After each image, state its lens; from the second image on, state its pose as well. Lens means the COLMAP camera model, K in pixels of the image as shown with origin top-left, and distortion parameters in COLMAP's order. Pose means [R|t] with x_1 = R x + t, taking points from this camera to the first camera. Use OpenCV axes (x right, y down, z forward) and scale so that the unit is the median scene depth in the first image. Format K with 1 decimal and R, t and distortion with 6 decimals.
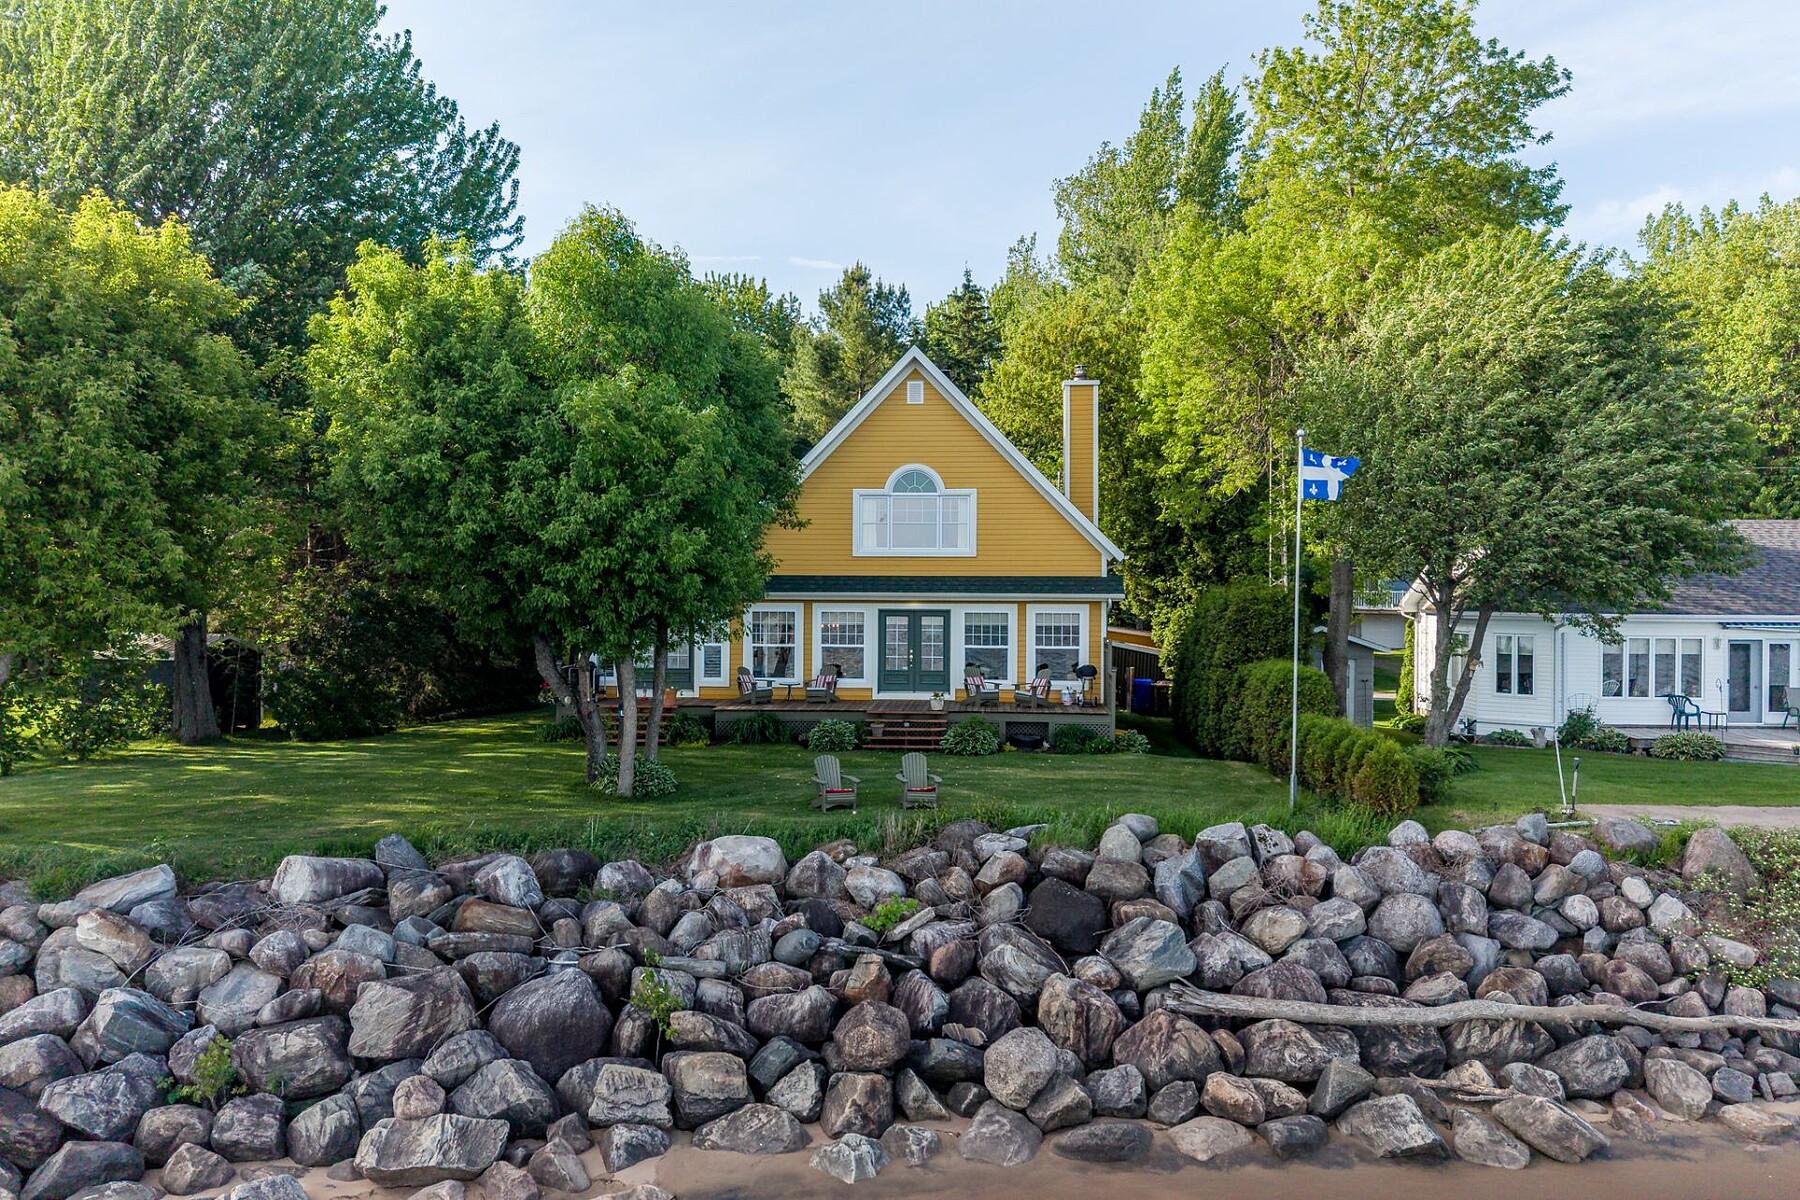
lens RADIAL K [[1731.7, 0, 918.3], [0, 1731.7, 598.1], [0, 0, 1]] dist [0.004937, 0.000000]
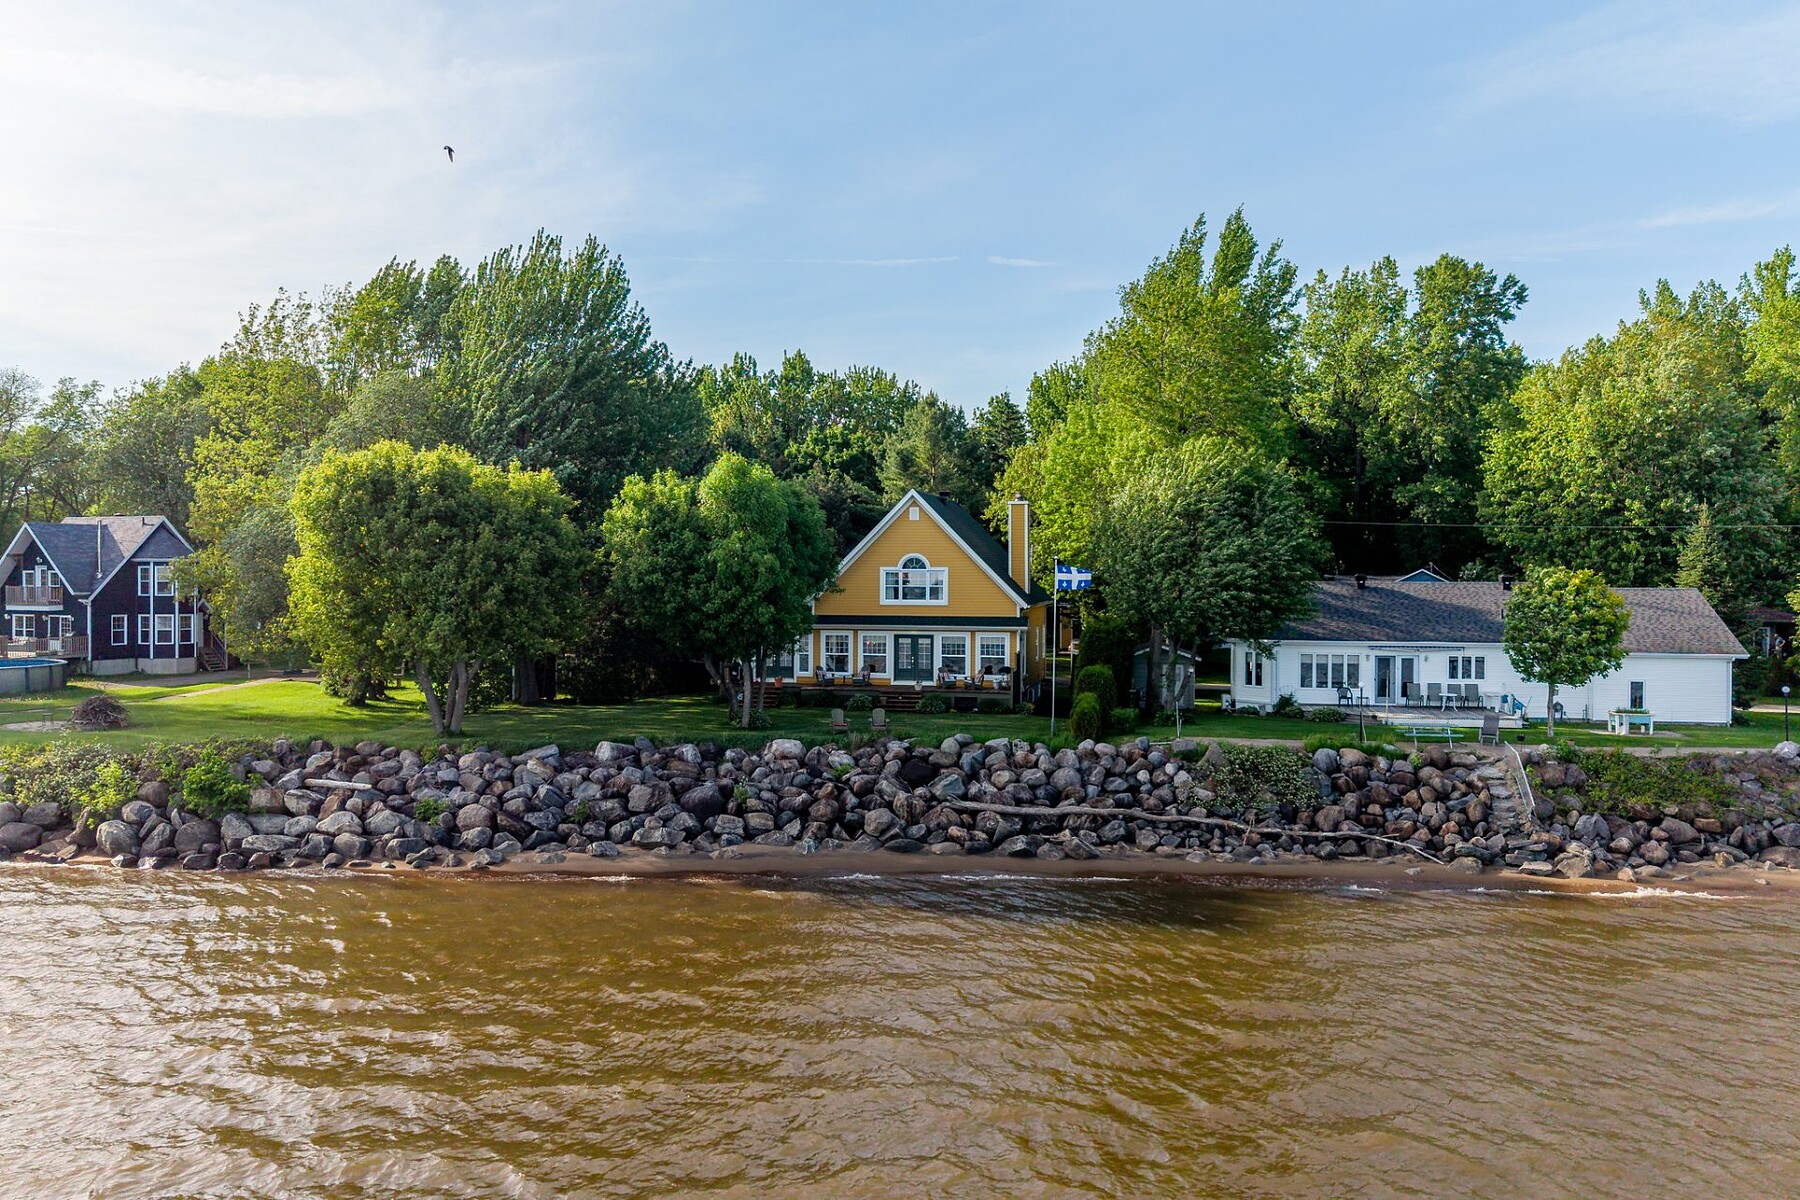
lens RADIAL K [[2243.9, 0, 890.5], [0, 2243.9, 589.7], [0, 0, 1]] dist [0.041748, 0.000000]
pose [[0.987033, 0.003603, -0.160477, 0.527899], [-0.002280, 0.999962, 0.008430, -0.091047], [0.160501, -0.007955, 0.987004, -1.984193]]
